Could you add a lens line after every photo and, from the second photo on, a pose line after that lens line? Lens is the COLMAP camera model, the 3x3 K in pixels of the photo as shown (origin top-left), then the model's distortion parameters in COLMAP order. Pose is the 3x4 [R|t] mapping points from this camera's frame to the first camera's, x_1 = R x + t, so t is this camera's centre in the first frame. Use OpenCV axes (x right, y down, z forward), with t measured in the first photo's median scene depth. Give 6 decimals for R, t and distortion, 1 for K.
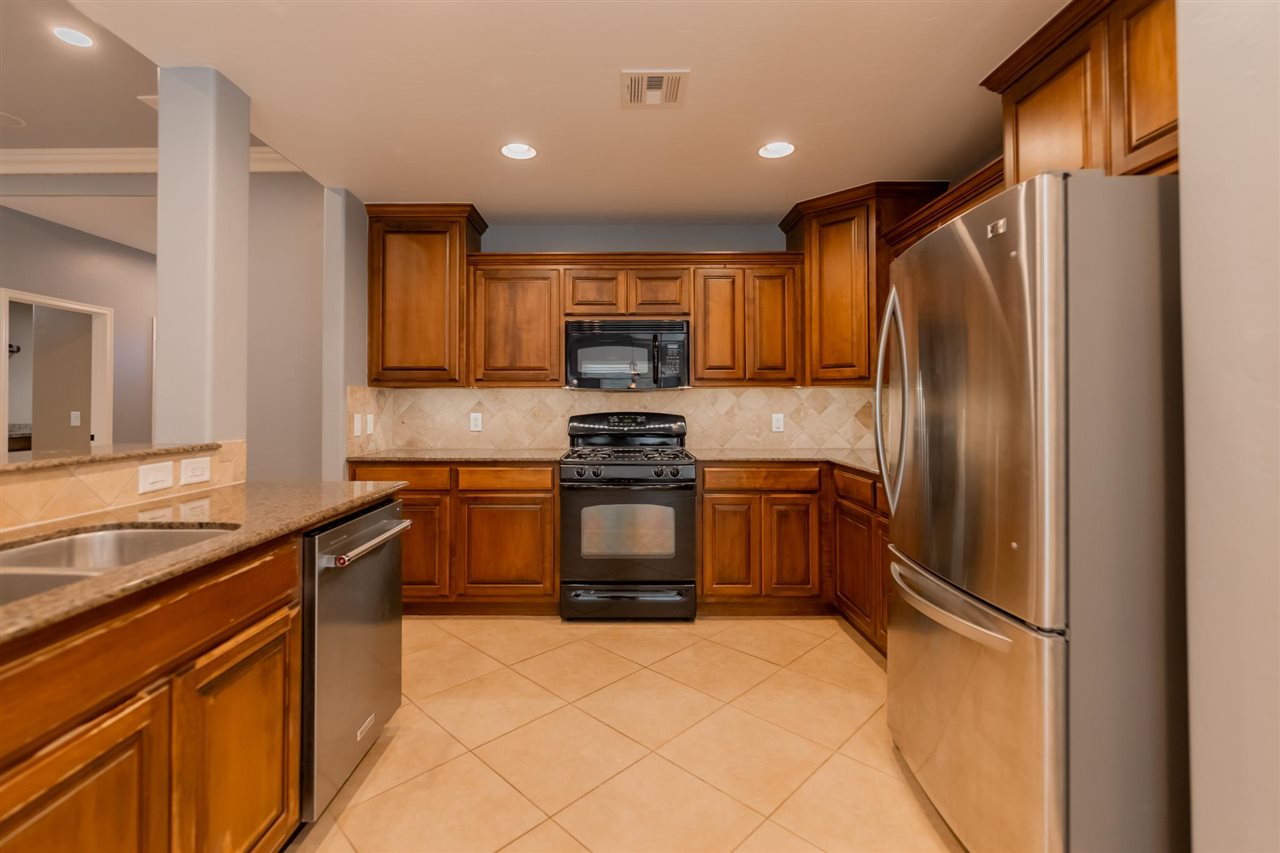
lens RADIAL K [[558.3, 0, 626.5], [0, 558.3, 402.4], [0, 0, 1]] dist [-0.001817, -0.001524]
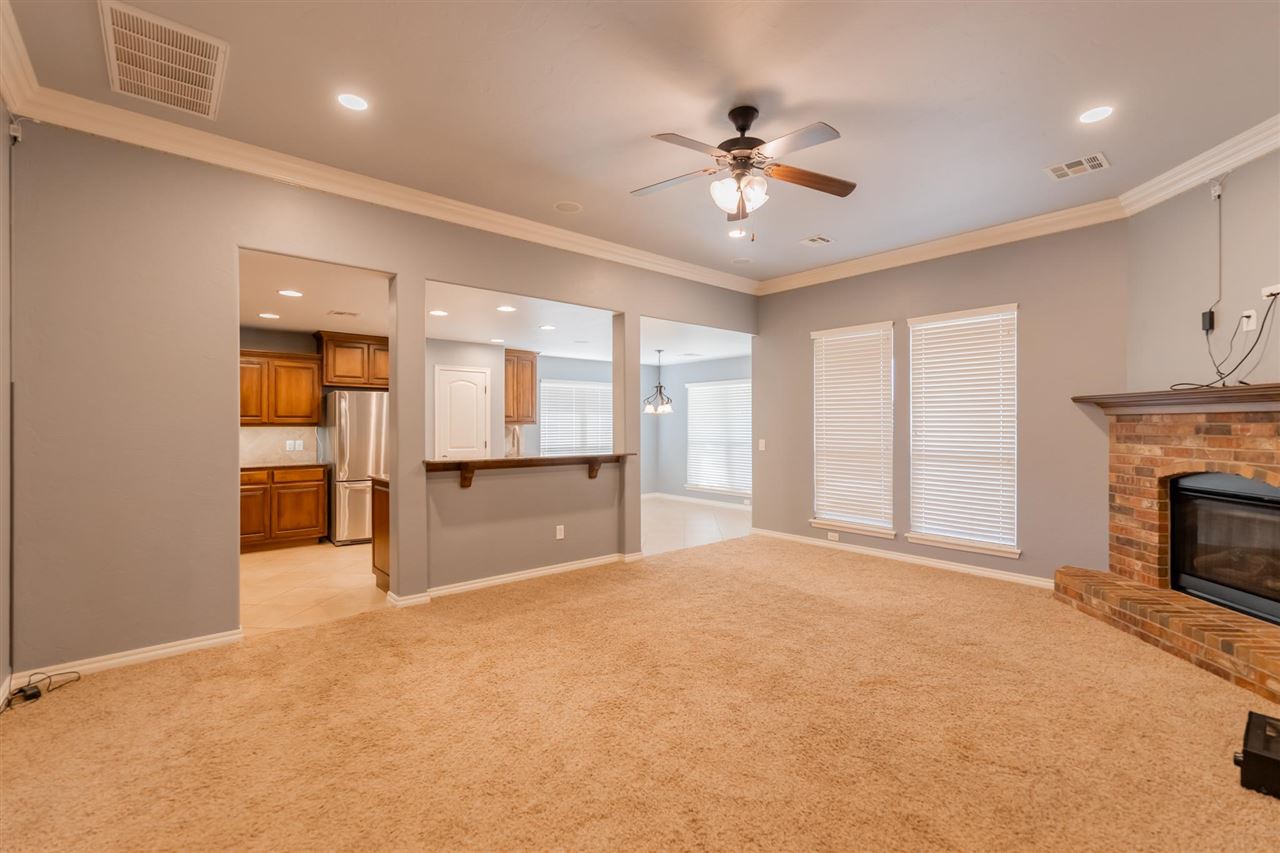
lens RADIAL K [[558.3, 0, 643.2], [0, 558.3, 426.0], [0, 0, 1]] dist [-0.001817, -0.001524]
pose [[-0.642536, 0.002961, 0.766250, -1.720757], [-0.002867, 0.999976, -0.006268, -0.025596], [-0.766250, -0.006224, -0.642512, 0.982220]]
